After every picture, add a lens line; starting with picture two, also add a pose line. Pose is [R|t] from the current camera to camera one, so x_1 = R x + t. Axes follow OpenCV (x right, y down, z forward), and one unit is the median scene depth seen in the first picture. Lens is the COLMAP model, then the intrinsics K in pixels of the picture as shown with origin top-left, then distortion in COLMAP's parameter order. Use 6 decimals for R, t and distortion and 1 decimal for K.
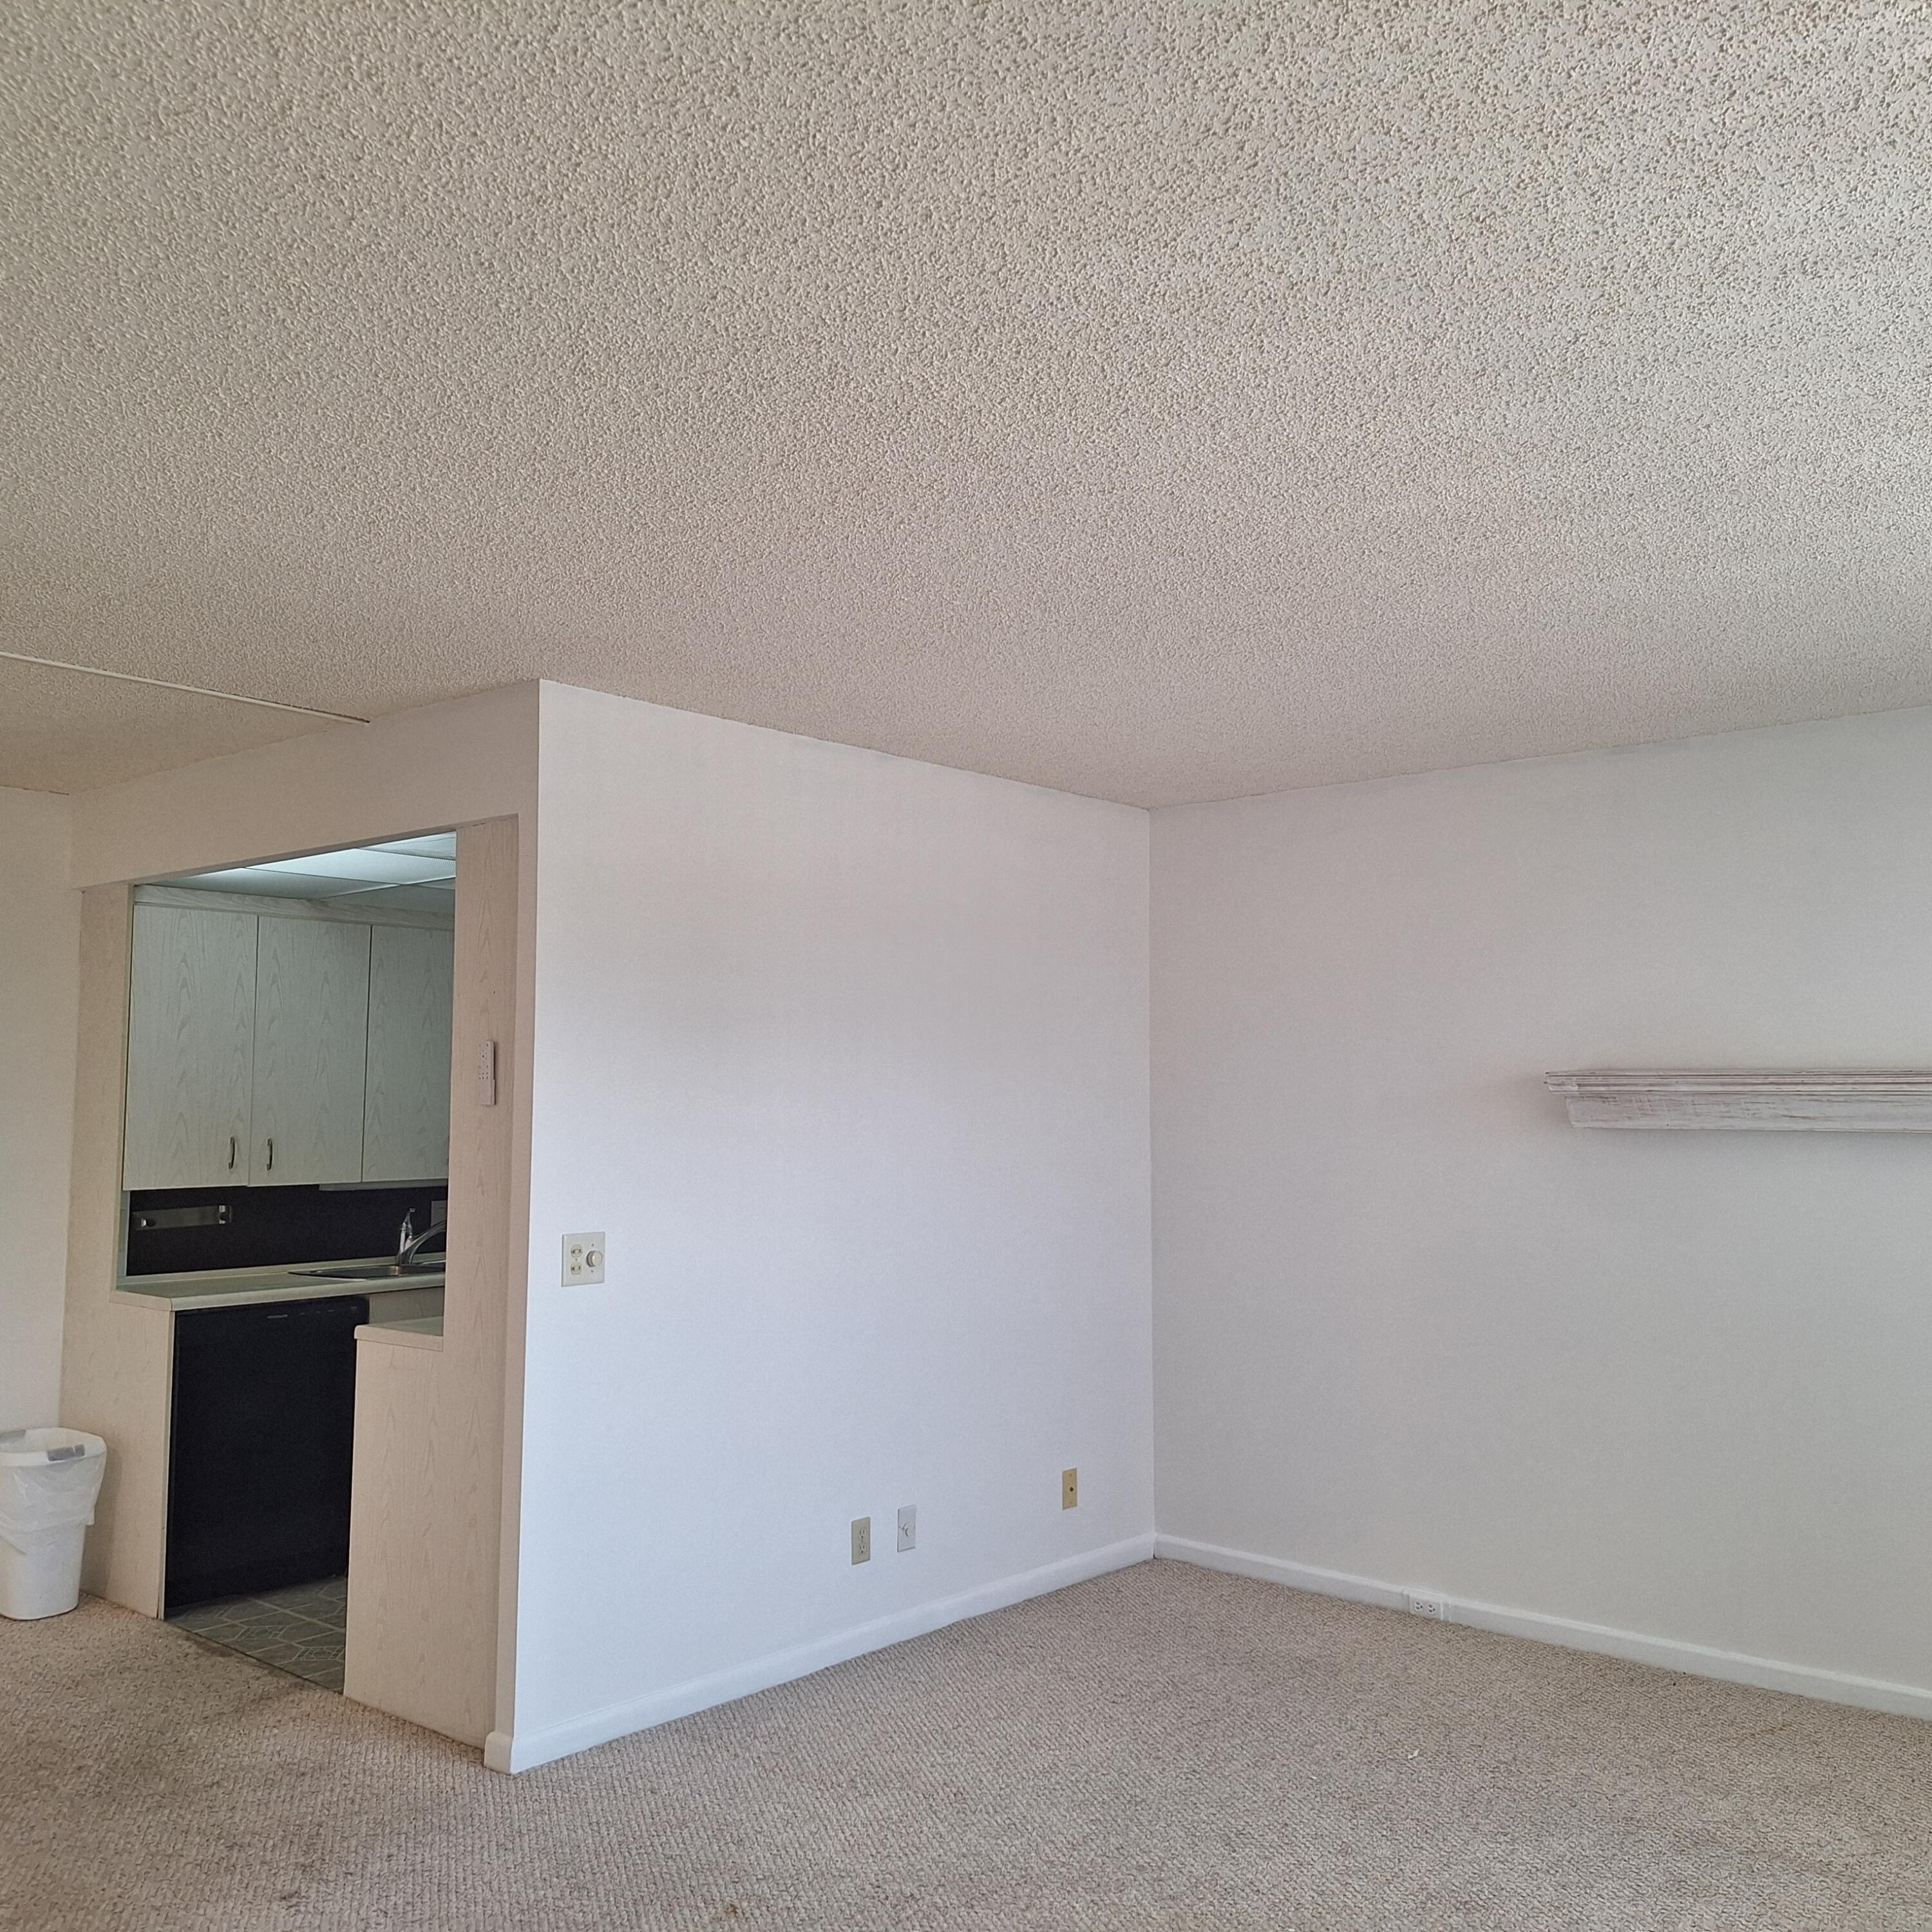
lens RADIAL K [[1777.2, 0, 966.0], [0, 1777.2, 966.0], [0, 0, 1]] dist [0.001510, 0.001210]
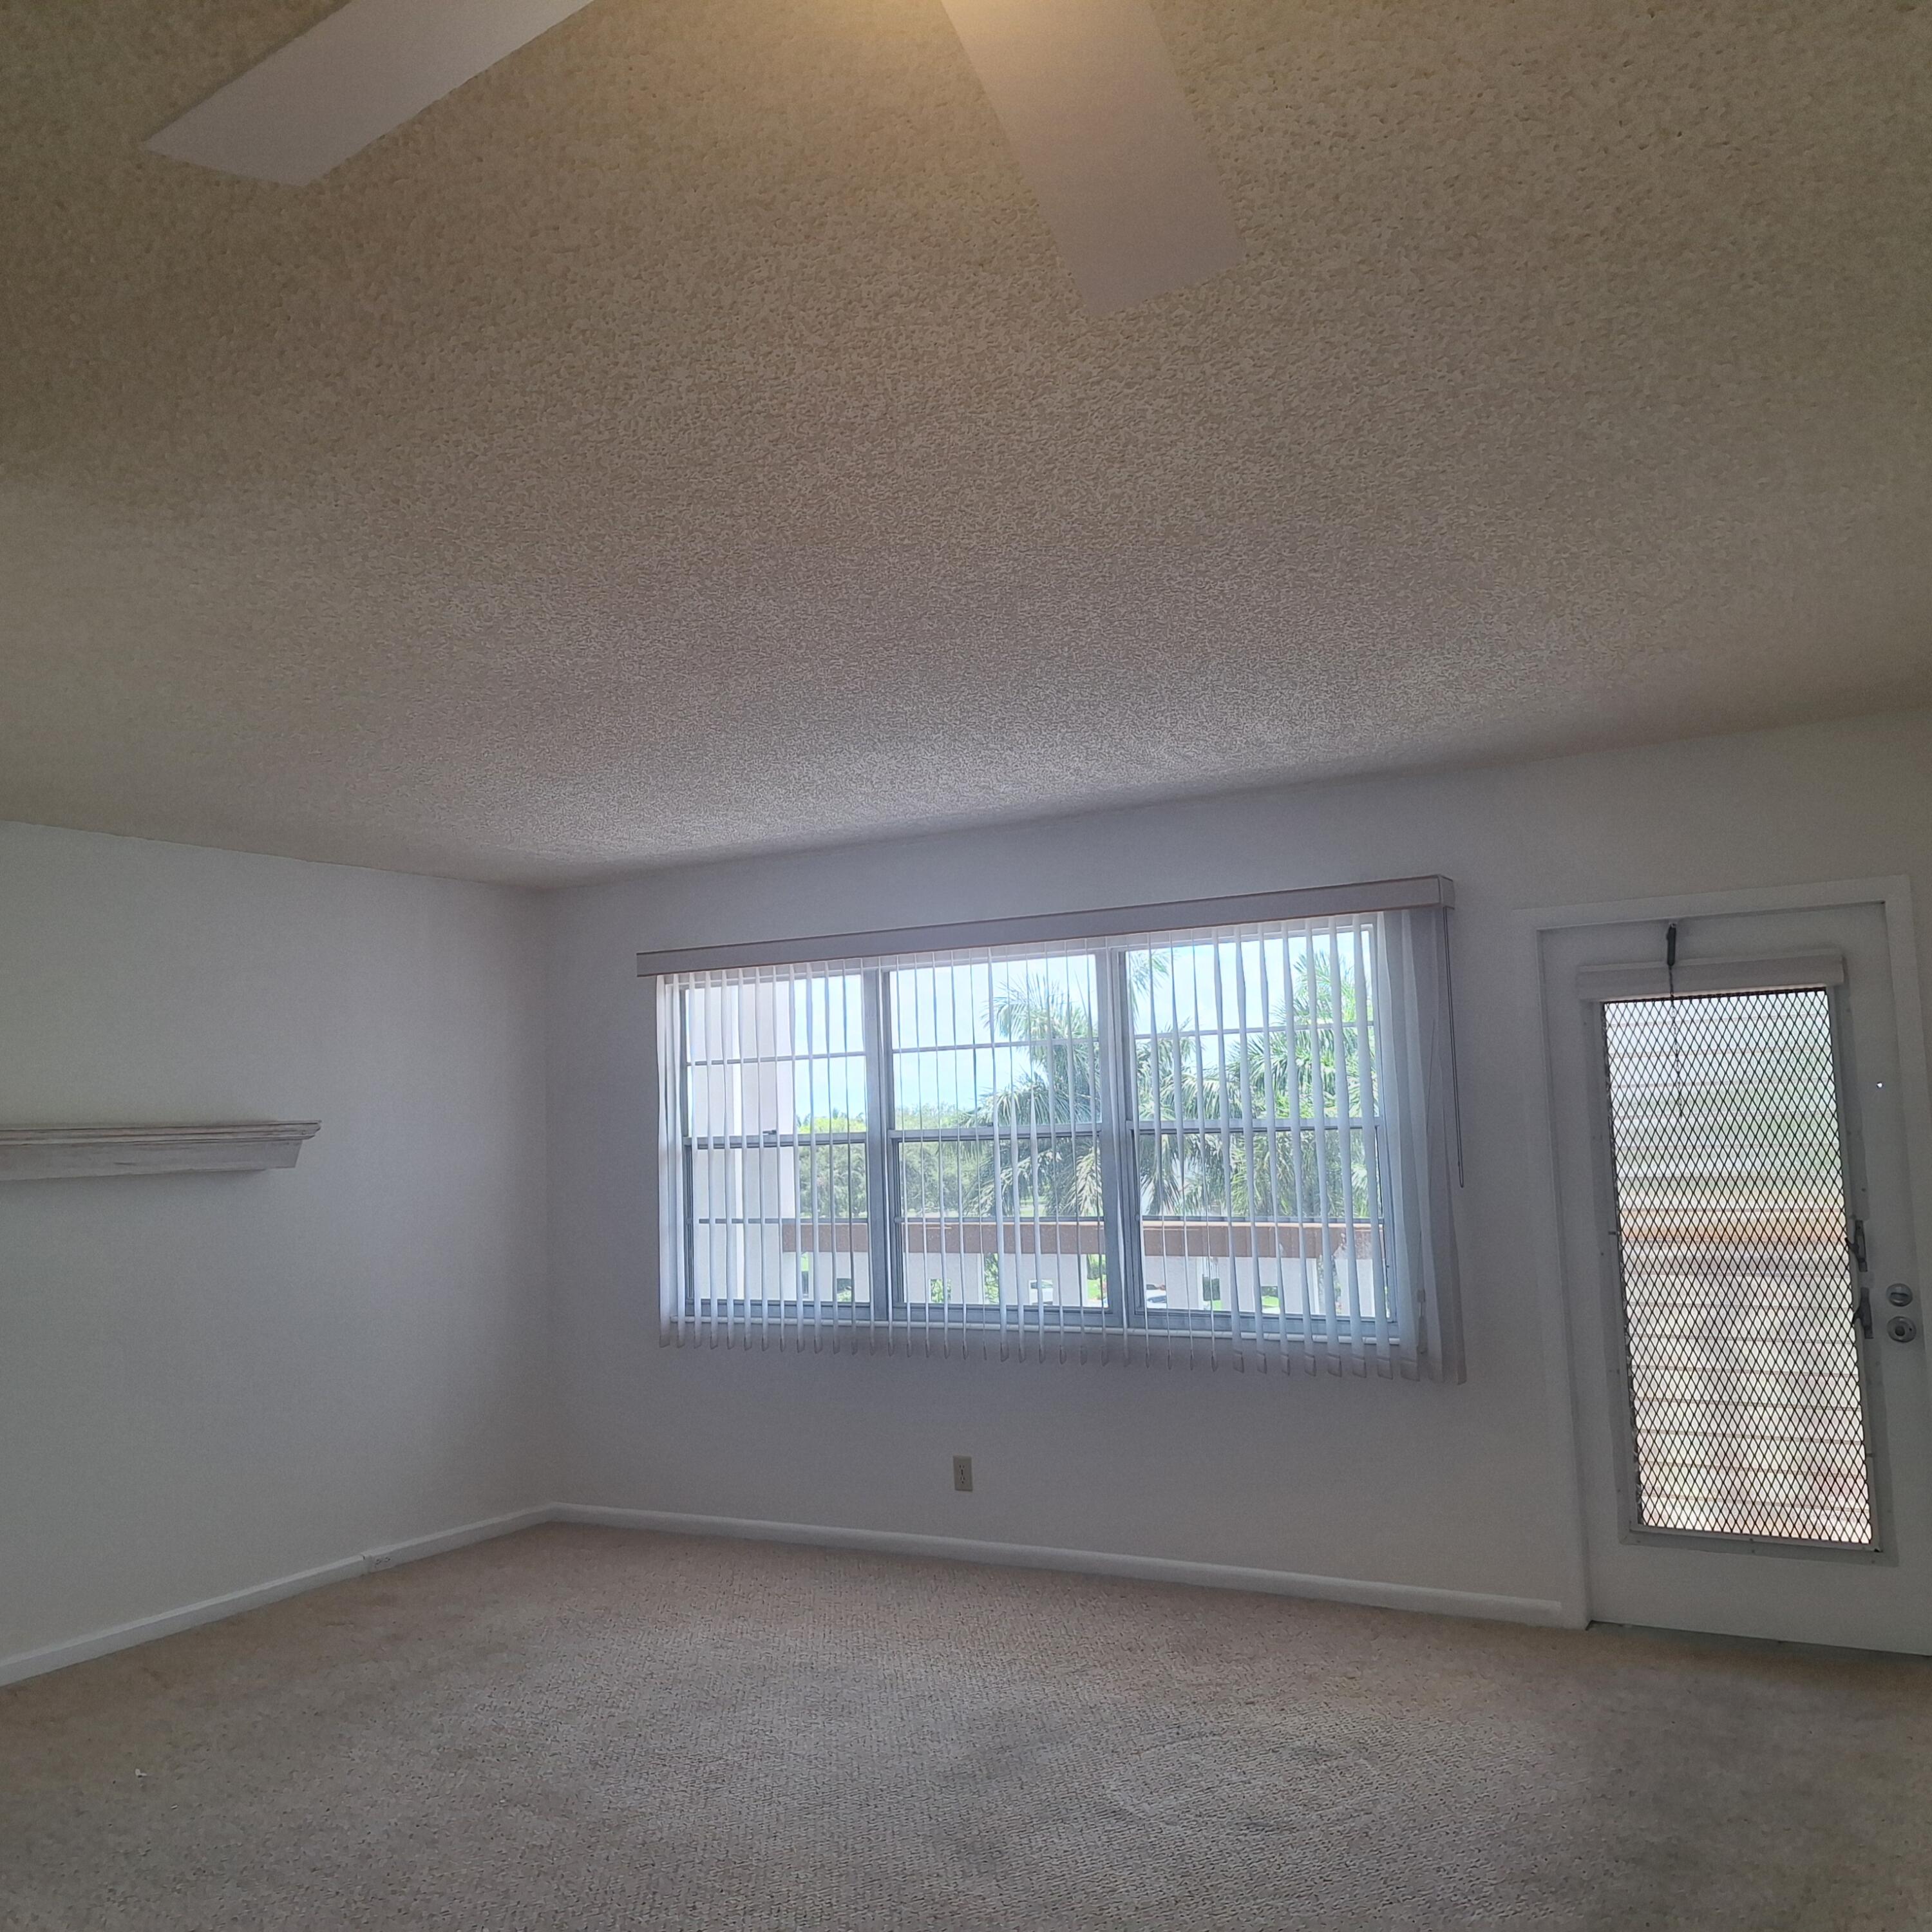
lens RADIAL K [[1777.2, 0, 966.0], [0, 1777.2, 966.0], [0, 0, 1]] dist [0.001510, 0.001210]
pose [[-0.185587, 0.090045, 0.978493, -0.828822], [-0.037045, 0.994443, -0.098539, 0.049992], [-0.981929, -0.054536, -0.181220, 0.673304]]
